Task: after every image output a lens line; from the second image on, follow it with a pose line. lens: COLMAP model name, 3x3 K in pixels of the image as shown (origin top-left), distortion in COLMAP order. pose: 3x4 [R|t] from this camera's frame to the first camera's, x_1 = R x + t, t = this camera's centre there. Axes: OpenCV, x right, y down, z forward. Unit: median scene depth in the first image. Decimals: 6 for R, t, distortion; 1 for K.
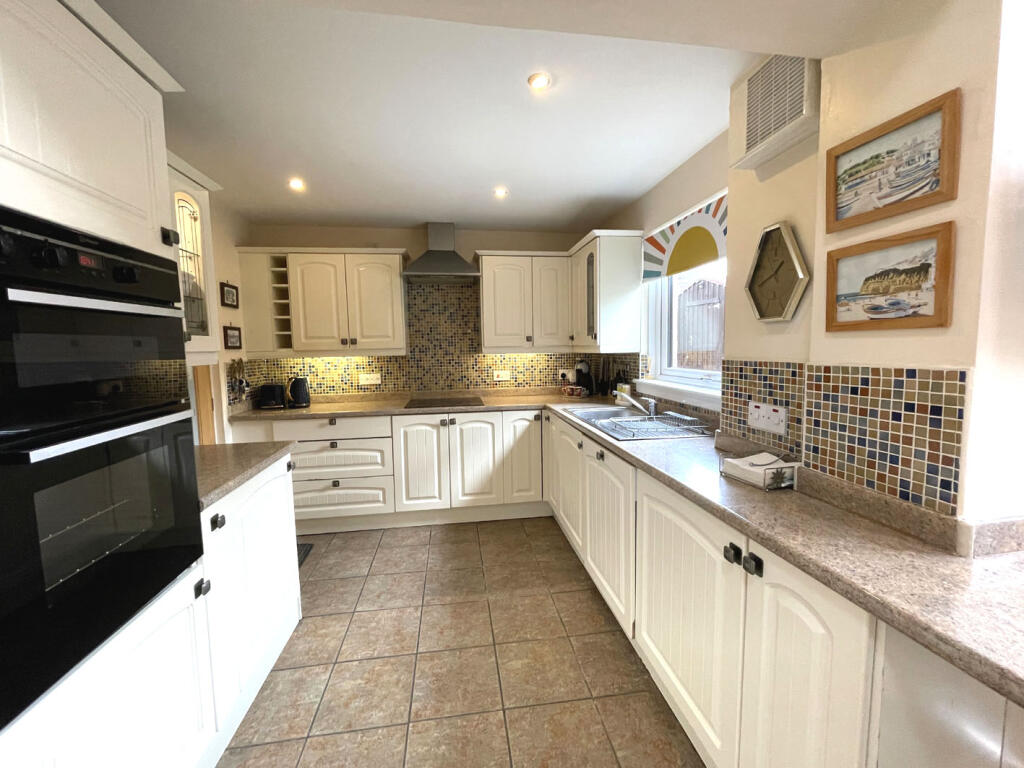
lens RADIAL K [[411.9, 0, 511.5], [0, 411.9, 381.4], [0, 0, 1]] dist [-0.001200, -0.000542]
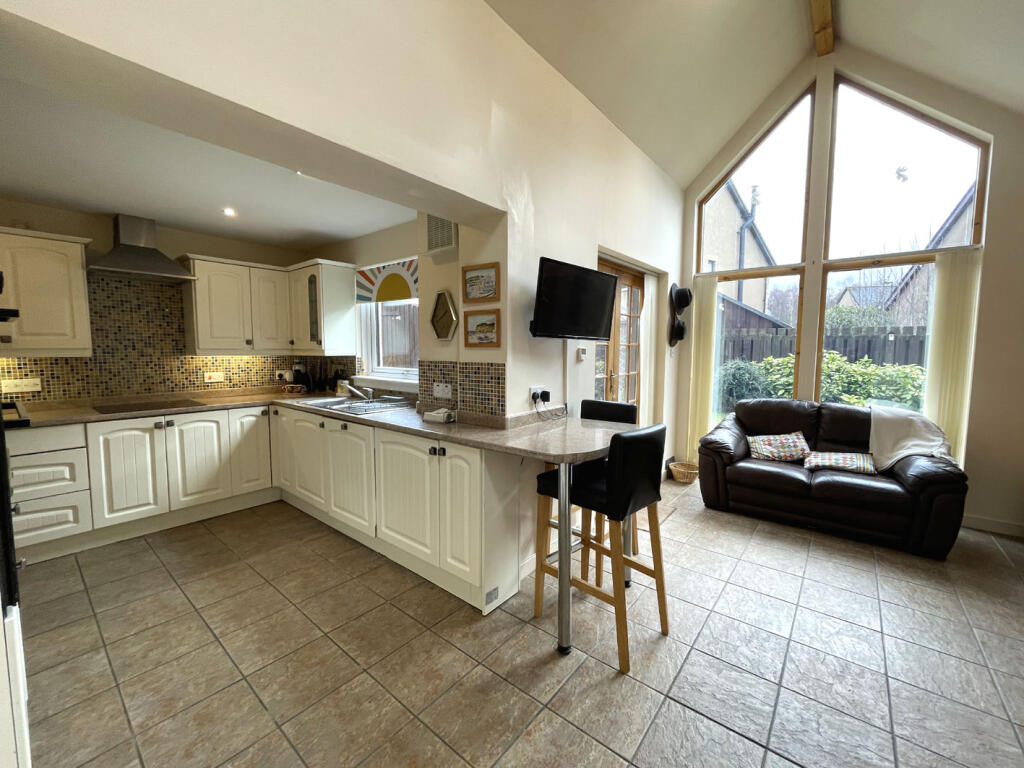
lens RADIAL K [[411.9, 0, 511.5], [0, 411.9, 381.4], [0, 0, 1]] dist [-0.001200, -0.000542]
pose [[0.737842, -0.034048, 0.674114, -0.252290], [0.039429, 0.999196, 0.007311, 0.026763], [-0.673821, 0.021185, 0.738591, -0.367474]]
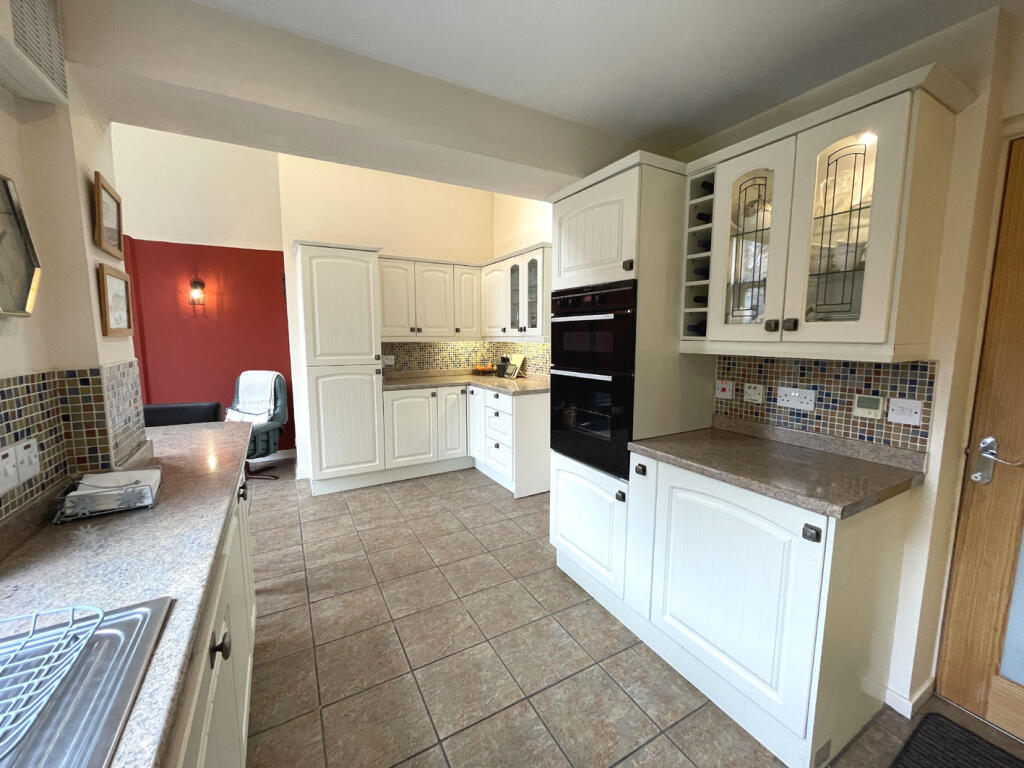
lens RADIAL K [[411.9, 0, 511.5], [0, 411.9, 381.4], [0, 0, 1]] dist [-0.001200, -0.000542]
pose [[-0.933828, 0.060031, -0.352650, 0.066787], [-0.012430, 0.979778, 0.199701, -0.106657], [0.357507, 0.190869, -0.914198, 1.094279]]
